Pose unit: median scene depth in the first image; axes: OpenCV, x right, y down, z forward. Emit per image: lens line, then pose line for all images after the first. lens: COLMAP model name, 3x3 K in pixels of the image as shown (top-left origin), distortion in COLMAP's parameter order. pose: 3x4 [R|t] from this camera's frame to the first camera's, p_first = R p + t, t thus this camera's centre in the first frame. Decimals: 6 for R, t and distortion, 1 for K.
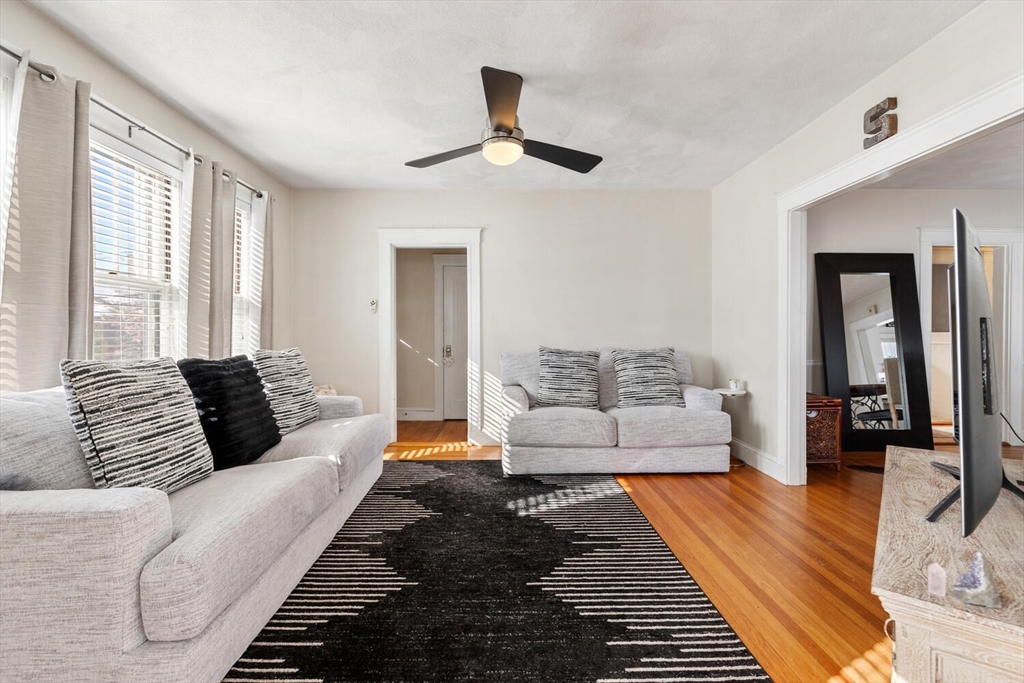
lens RADIAL K [[465.9, 0, 506.5], [0, 465.9, 335.6], [0, 0, 1]] dist [0.009665, -0.002531]
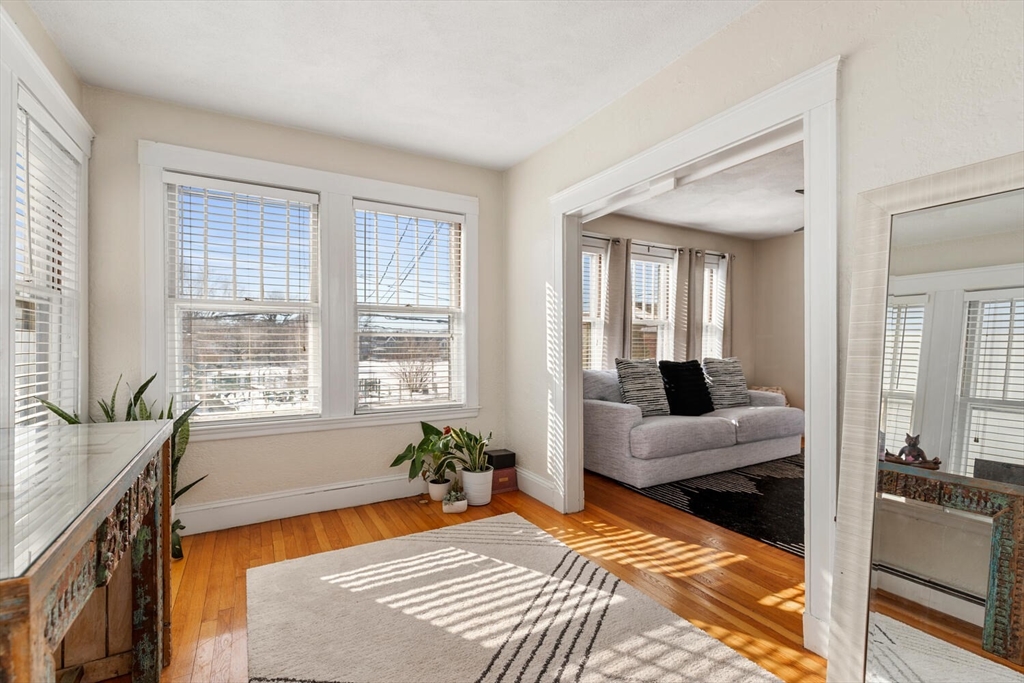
lens RADIAL K [[465.9, 0, 505.0], [0, 465.9, 343.9], [0, 0, 1]] dist [0.009665, -0.002531]
pose [[0.491479, 0.007362, -0.870858, 0.610798], [-0.010452, 0.999942, 0.002555, -0.016359], [0.870827, 0.007847, 0.491528, -0.499349]]
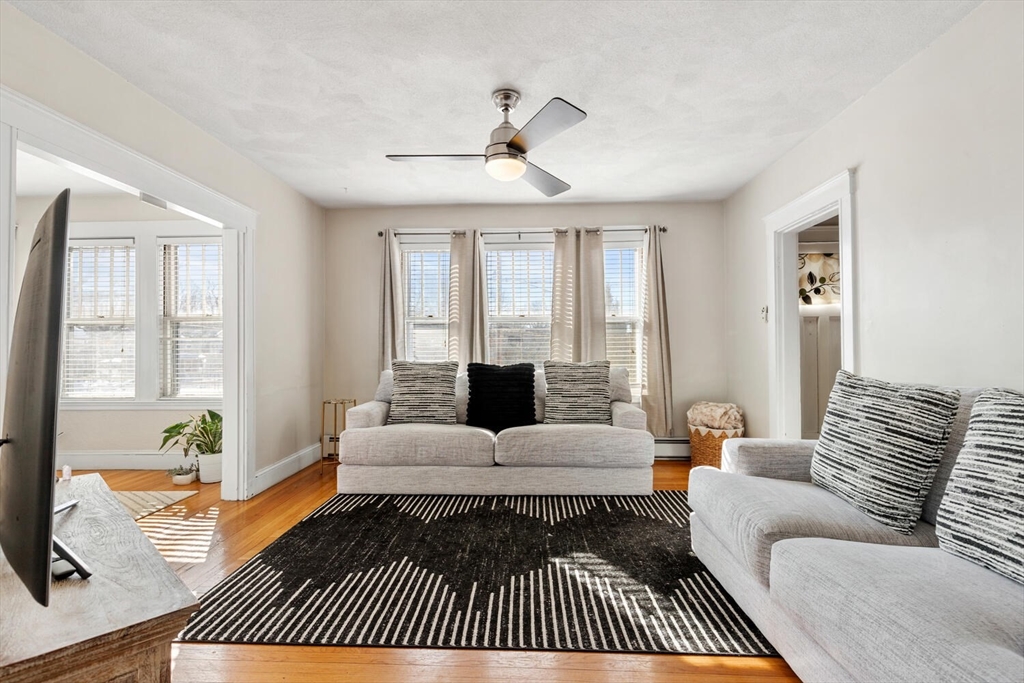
lens RADIAL K [[465.9, 0, 498.6], [0, 465.9, 344.9], [0, 0, 1]] dist [0.009665, -0.002531]
pose [[-0.057594, -0.009609, -0.998294, 0.890164], [-0.001620, 0.999953, -0.009531, -0.002471], [0.998339, 0.001068, -0.057606, 0.939083]]
